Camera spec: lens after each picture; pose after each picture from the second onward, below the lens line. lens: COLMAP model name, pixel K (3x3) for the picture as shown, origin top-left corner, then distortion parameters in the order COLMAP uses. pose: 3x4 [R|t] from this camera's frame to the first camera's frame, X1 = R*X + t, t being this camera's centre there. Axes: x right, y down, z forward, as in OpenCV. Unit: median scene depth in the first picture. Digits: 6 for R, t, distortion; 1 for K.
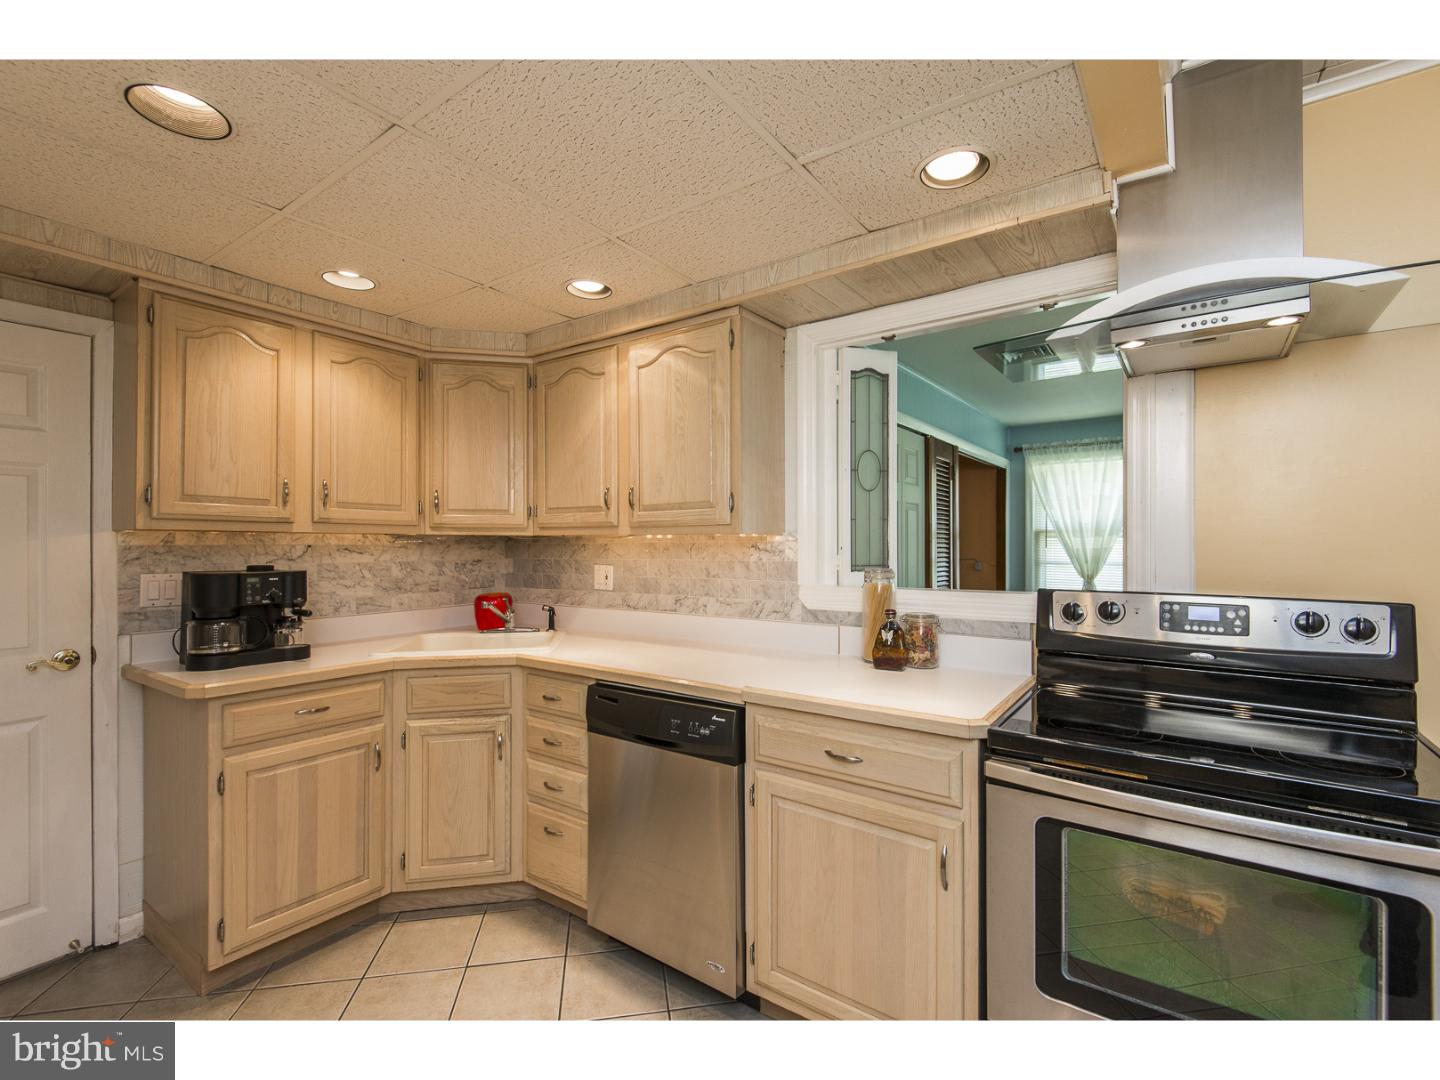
lens RADIAL K [[659.6, 0, 723.6], [0, 659.6, 539.6], [0, 0, 1]] dist [0.018956, -0.010421]
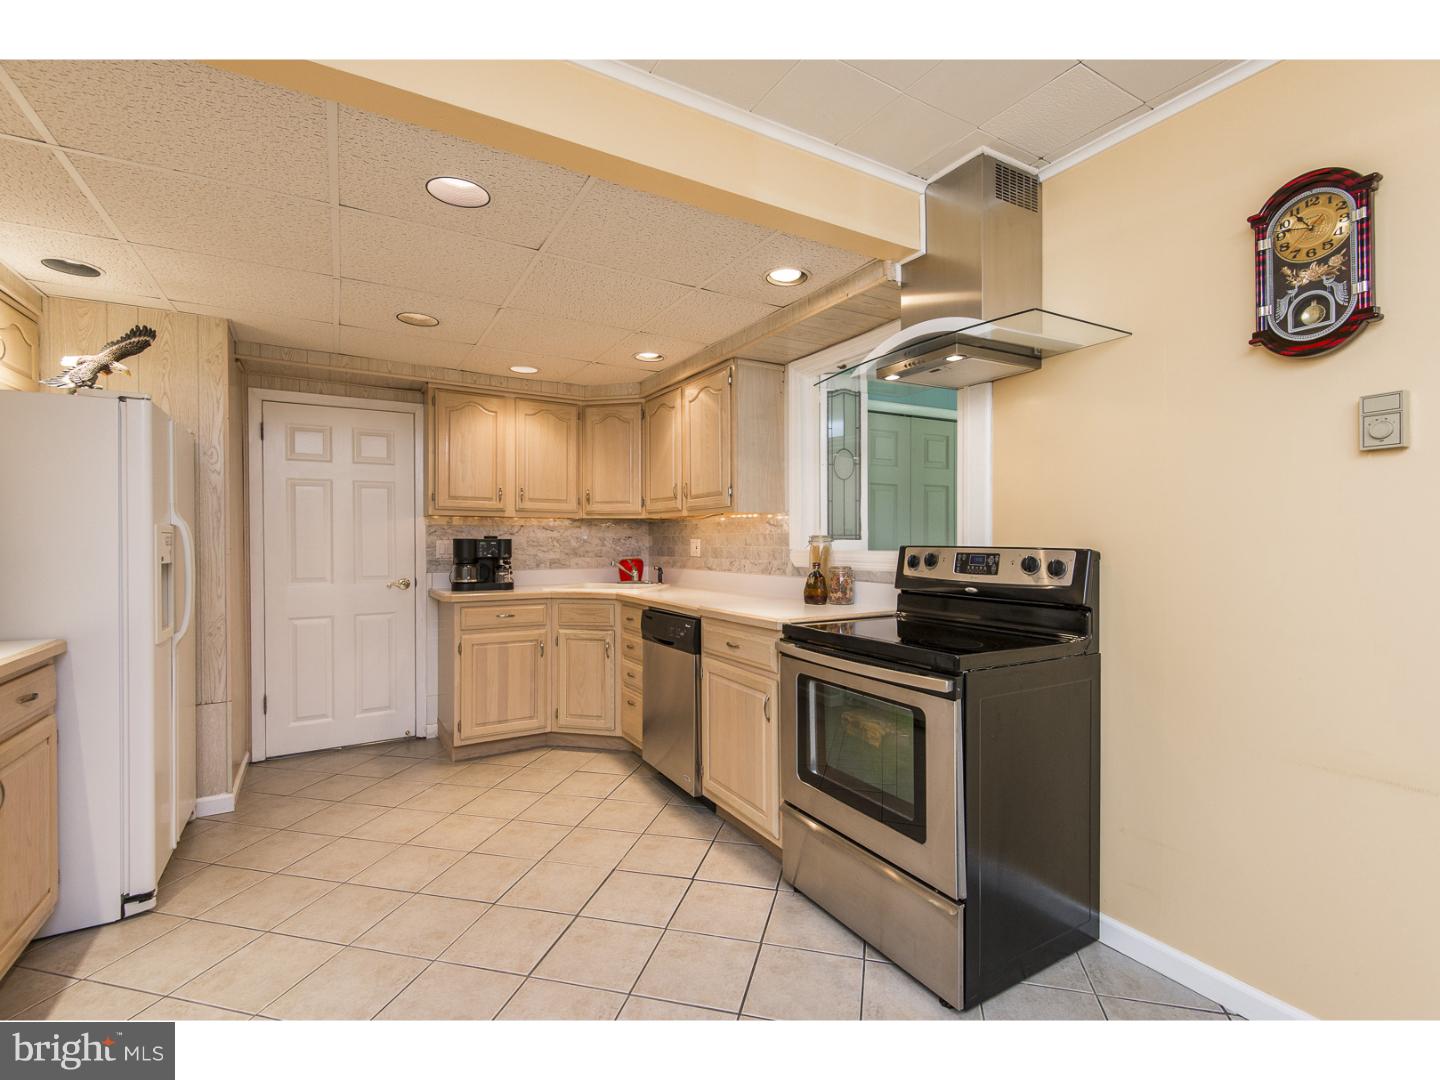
lens RADIAL K [[659.6, 0, 728.8], [0, 659.6, 540.3], [0, 0, 1]] dist [0.018956, -0.010421]
pose [[0.917059, -0.000862, -0.398750, 0.591368], [0.003005, 0.999984, 0.004749, 0.045858], [0.398739, -0.005554, 0.917047, -0.353562]]
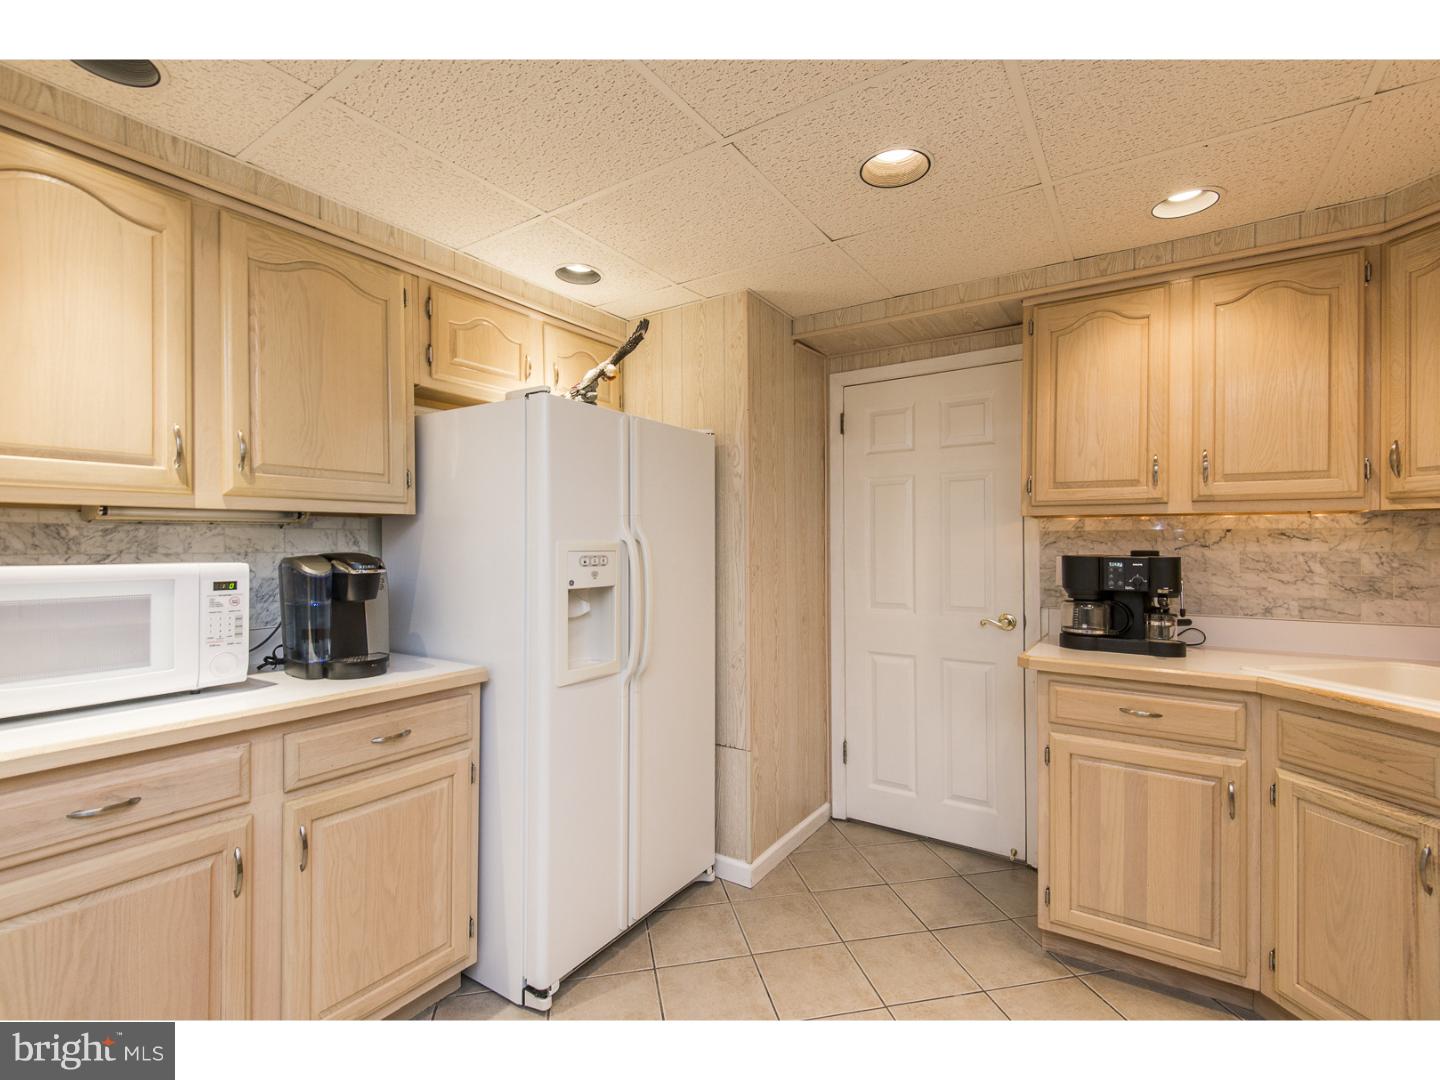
lens RADIAL K [[659.6, 0, 719.8], [0, 659.6, 539.6], [0, 0, 1]] dist [0.018956, -0.010421]
pose [[0.032395, -0.005574, -0.999460, 0.234207], [0.004885, 0.999973, -0.005418, 0.026904], [0.999463, -0.004707, 0.032421, 0.387586]]
